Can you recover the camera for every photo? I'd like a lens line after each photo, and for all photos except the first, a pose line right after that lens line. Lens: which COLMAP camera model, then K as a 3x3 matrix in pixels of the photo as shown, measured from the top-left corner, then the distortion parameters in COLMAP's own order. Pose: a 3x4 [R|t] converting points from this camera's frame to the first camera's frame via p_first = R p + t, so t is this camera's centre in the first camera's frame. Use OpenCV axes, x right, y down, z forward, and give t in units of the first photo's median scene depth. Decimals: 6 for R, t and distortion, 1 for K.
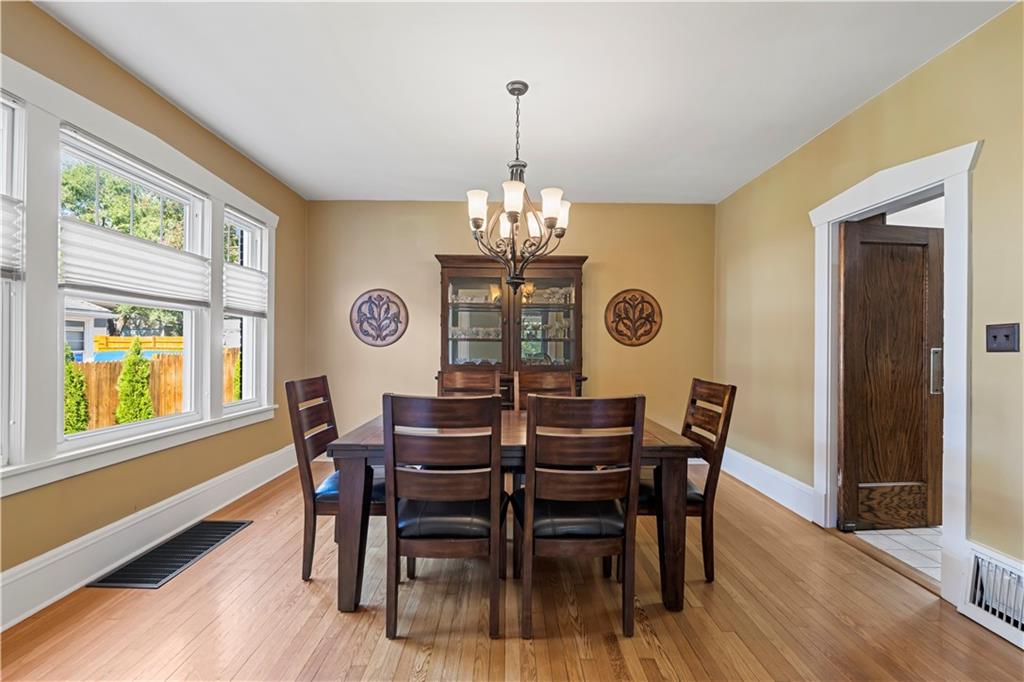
lens RADIAL K [[438.7, 0, 509.0], [0, 438.7, 351.5], [0, 0, 1]] dist [-0.001836, 0.000080]
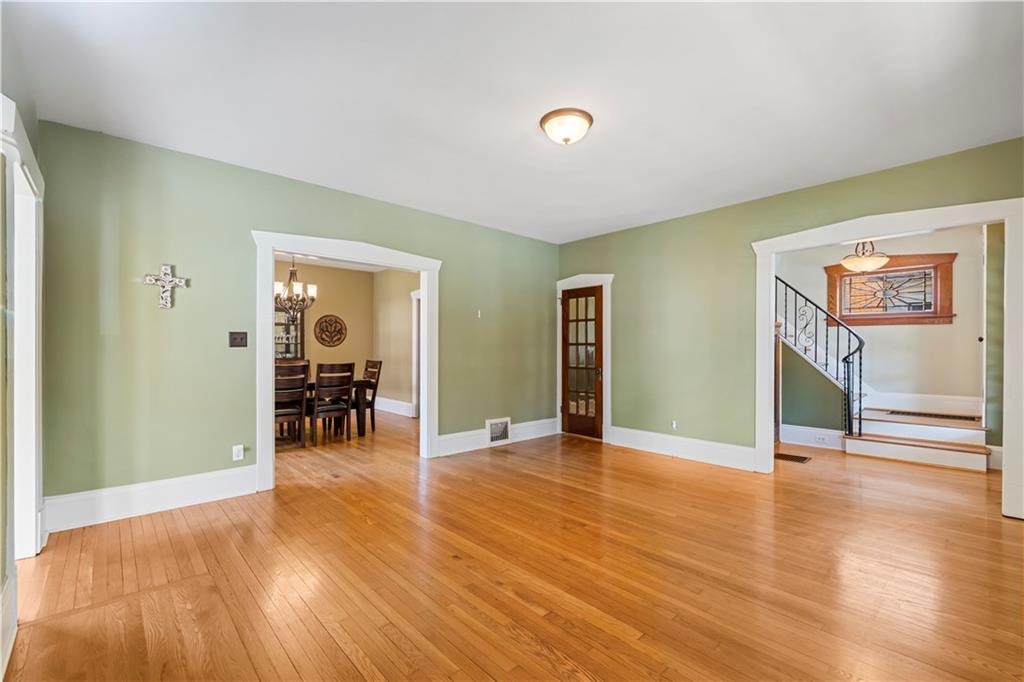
lens RADIAL K [[438.7, 0, 513.5], [0, 438.7, 349.1], [0, 0, 1]] dist [-0.001836, 0.000080]
pose [[0.732580, -0.006548, 0.680649, -0.688020], [0.010000, 0.999949, -0.001144, 0.012093], [-0.680607, 0.007645, 0.732608, -1.447527]]
